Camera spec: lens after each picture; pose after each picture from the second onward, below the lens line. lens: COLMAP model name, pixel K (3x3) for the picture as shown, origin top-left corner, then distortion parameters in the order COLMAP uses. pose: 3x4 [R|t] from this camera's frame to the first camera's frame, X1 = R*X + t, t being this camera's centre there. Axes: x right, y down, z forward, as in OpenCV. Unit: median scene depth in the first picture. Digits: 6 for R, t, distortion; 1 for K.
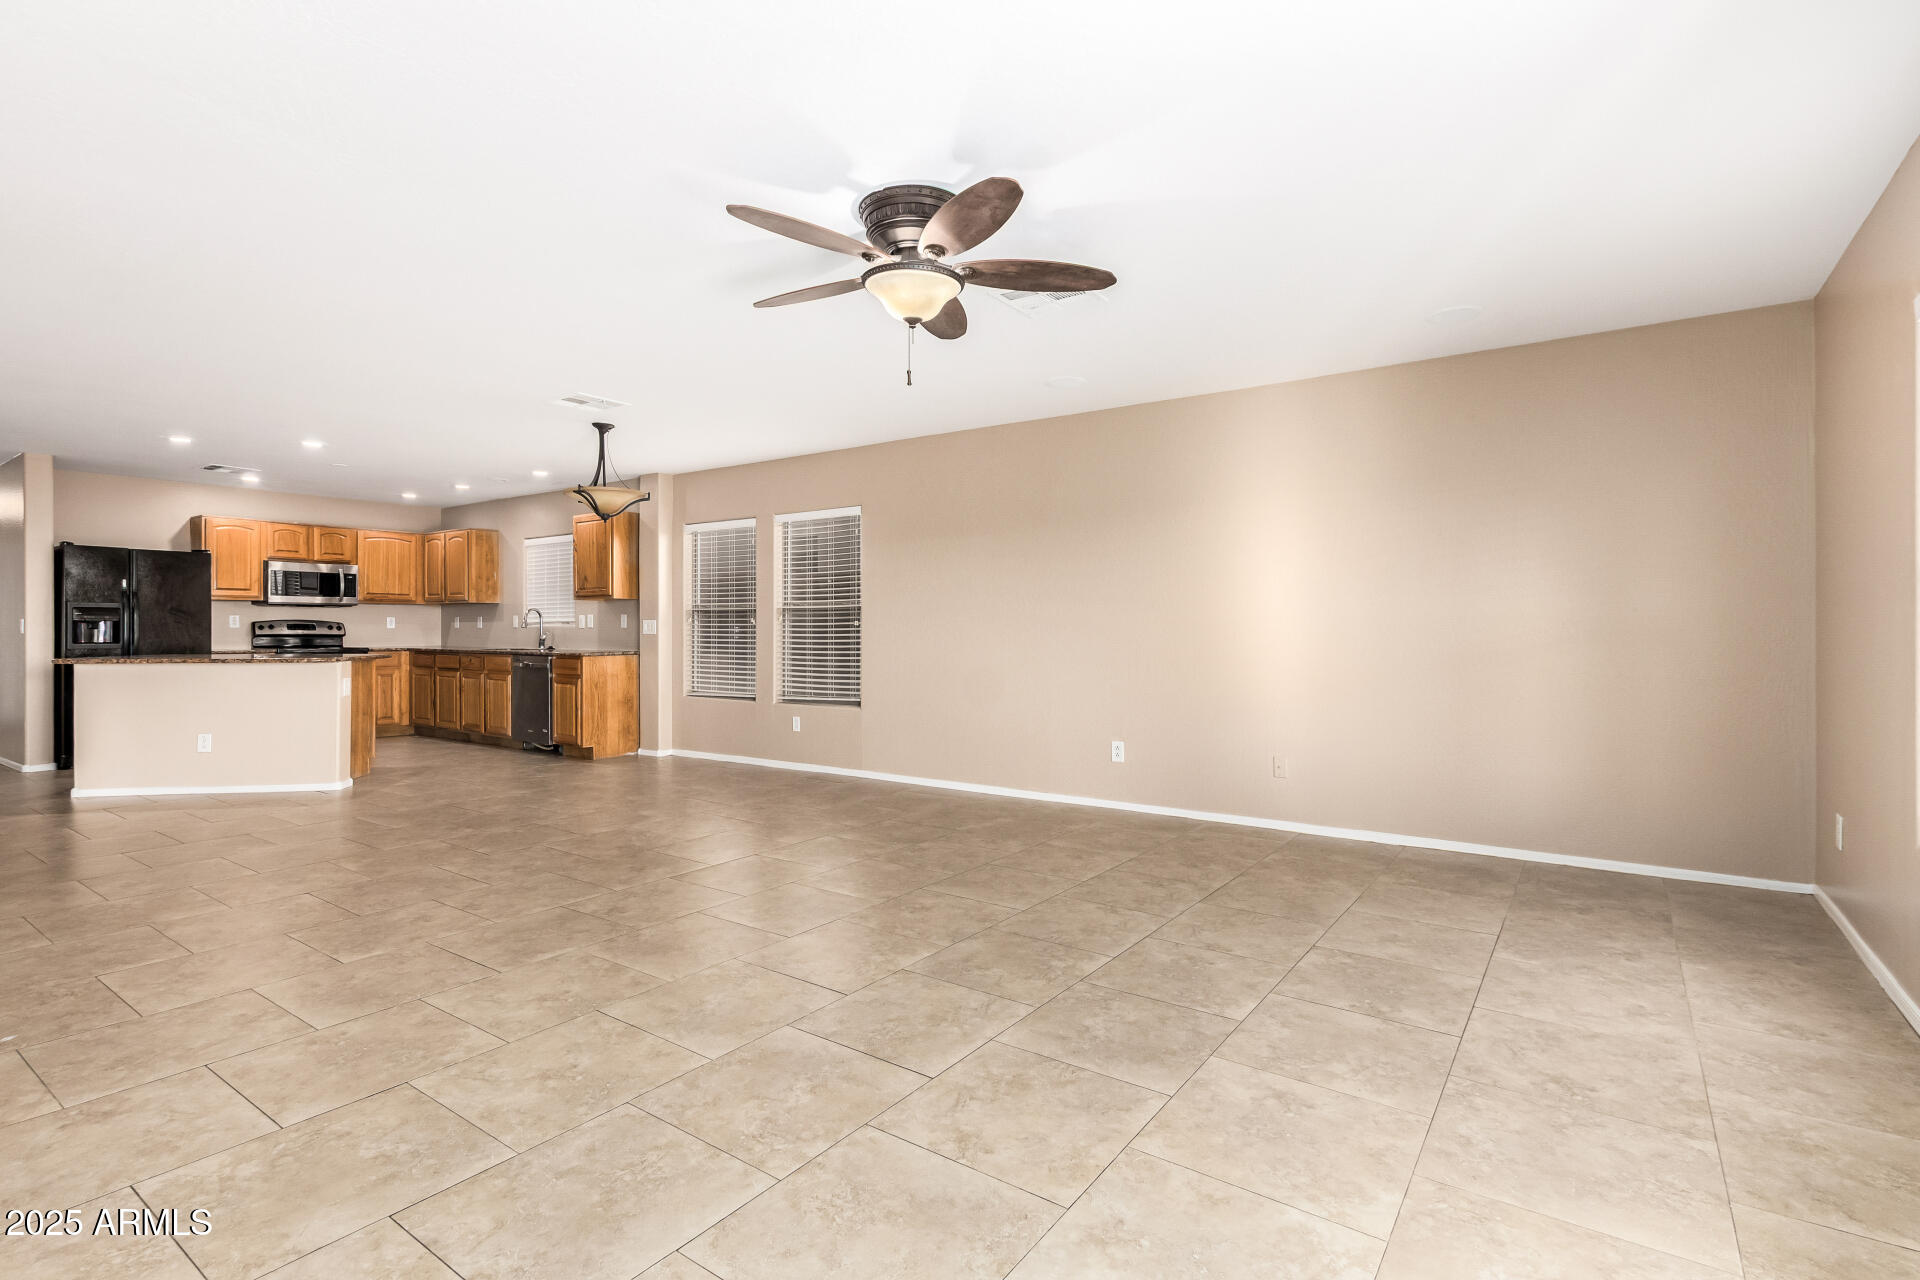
lens RADIAL K [[903.1, 0, 963.9], [0, 903.1, 628.9], [0, 0, 1]] dist [-0.006006, -0.002190]
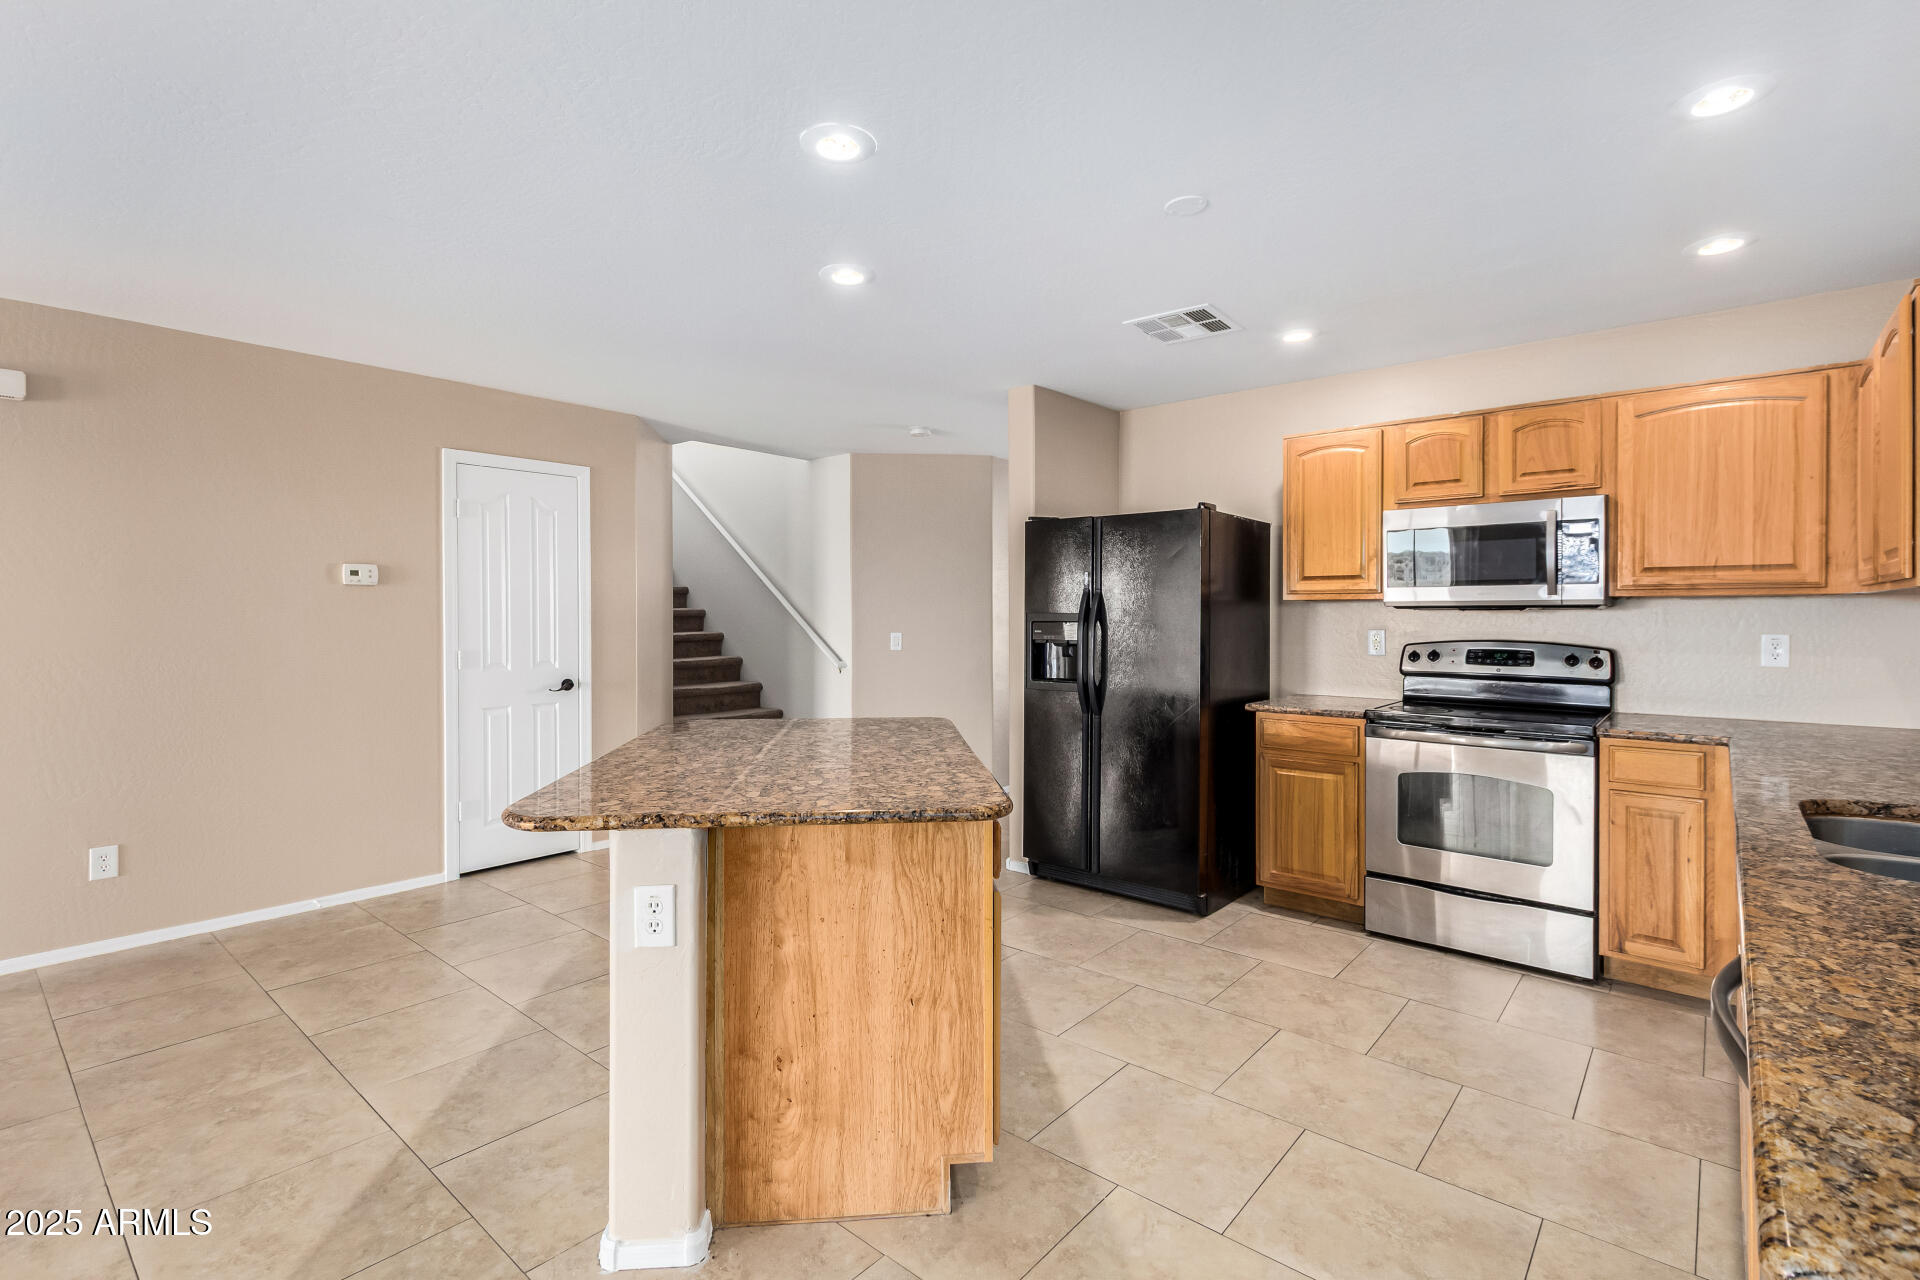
lens RADIAL K [[903.1, 0, 951.2], [0, 903.1, 614.5], [0, 0, 1]] dist [-0.006006, -0.002190]
pose [[-0.081129, 0.004468, -0.996694, -0.771644], [-0.001405, 0.999988, 0.004597, -0.062777], [0.996703, 0.001773, -0.081122, 2.056774]]
